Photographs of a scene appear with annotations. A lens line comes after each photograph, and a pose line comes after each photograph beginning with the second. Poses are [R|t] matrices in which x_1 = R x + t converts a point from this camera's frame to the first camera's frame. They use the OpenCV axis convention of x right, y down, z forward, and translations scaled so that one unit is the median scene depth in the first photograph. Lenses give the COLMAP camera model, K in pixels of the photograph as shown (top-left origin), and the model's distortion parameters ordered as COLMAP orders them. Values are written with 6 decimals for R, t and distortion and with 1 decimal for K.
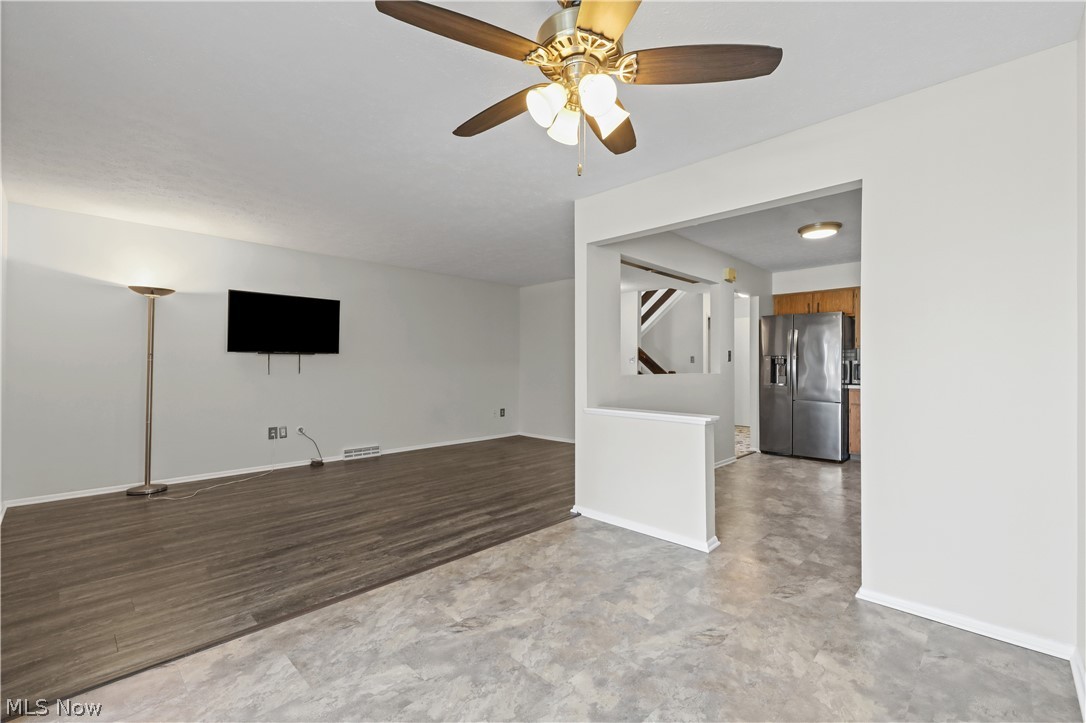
lens RADIAL K [[465.3, 0, 542.9], [0, 465.3, 370.4], [0, 0, 1]] dist [0.007885, -0.001060]
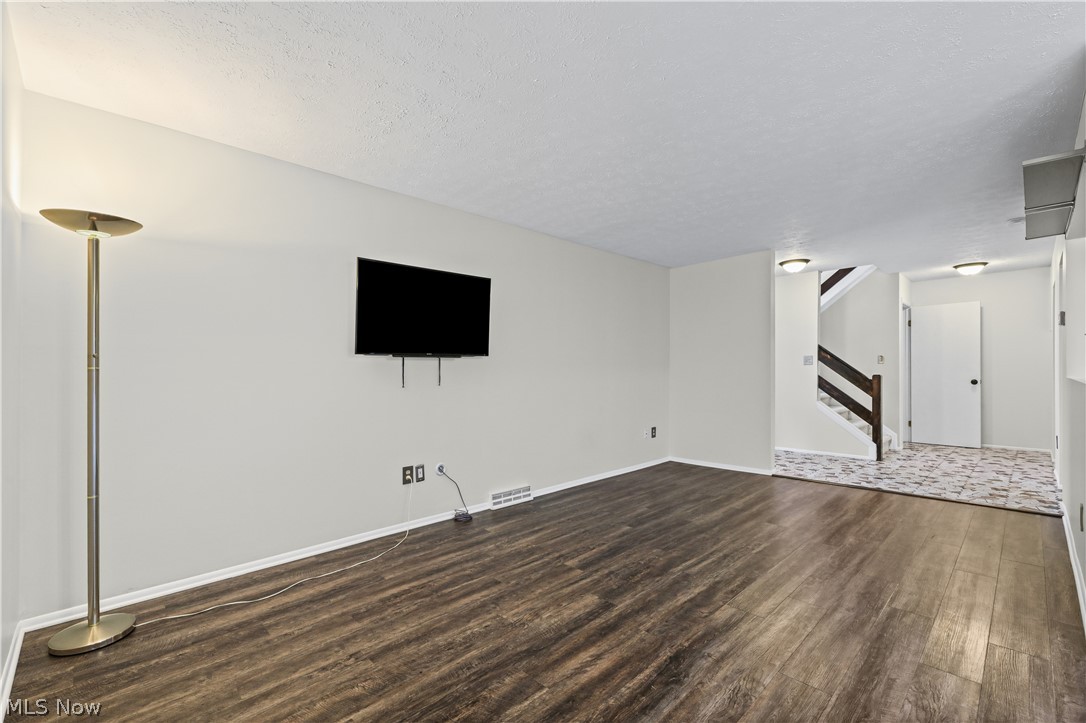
lens RADIAL K [[465.3, 0, 525.6], [0, 465.3, 368.8], [0, 0, 1]] dist [0.007885, -0.001060]
pose [[0.998784, -0.013203, -0.047503, -0.366148], [0.012445, 0.999791, -0.016232, -0.004250], [0.047708, 0.015621, 0.998739, 0.330815]]
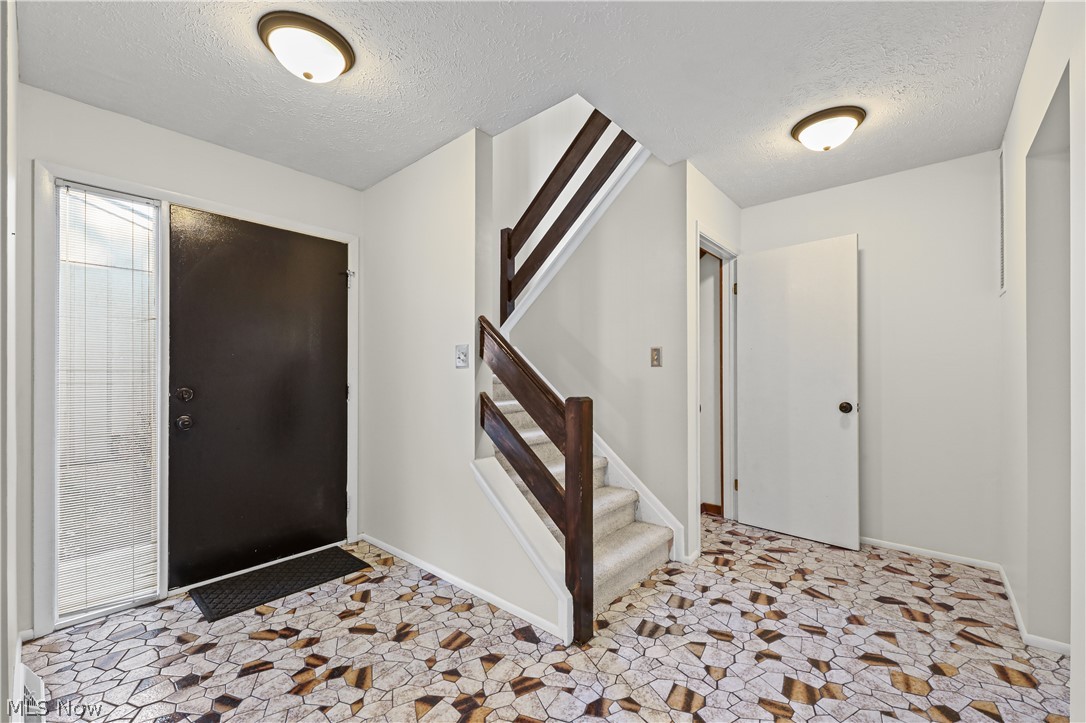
lens RADIAL K [[423.1, 0, 544.5], [0, 423.1, 370.7], [0, 0, 1]] dist [0.006848, -0.001192]
pose [[0.998895, -0.006478, 0.046556, 0.360249], [0.007511, 0.999729, -0.022046, -0.011521], [-0.046400, 0.022372, 0.998672, 1.113213]]
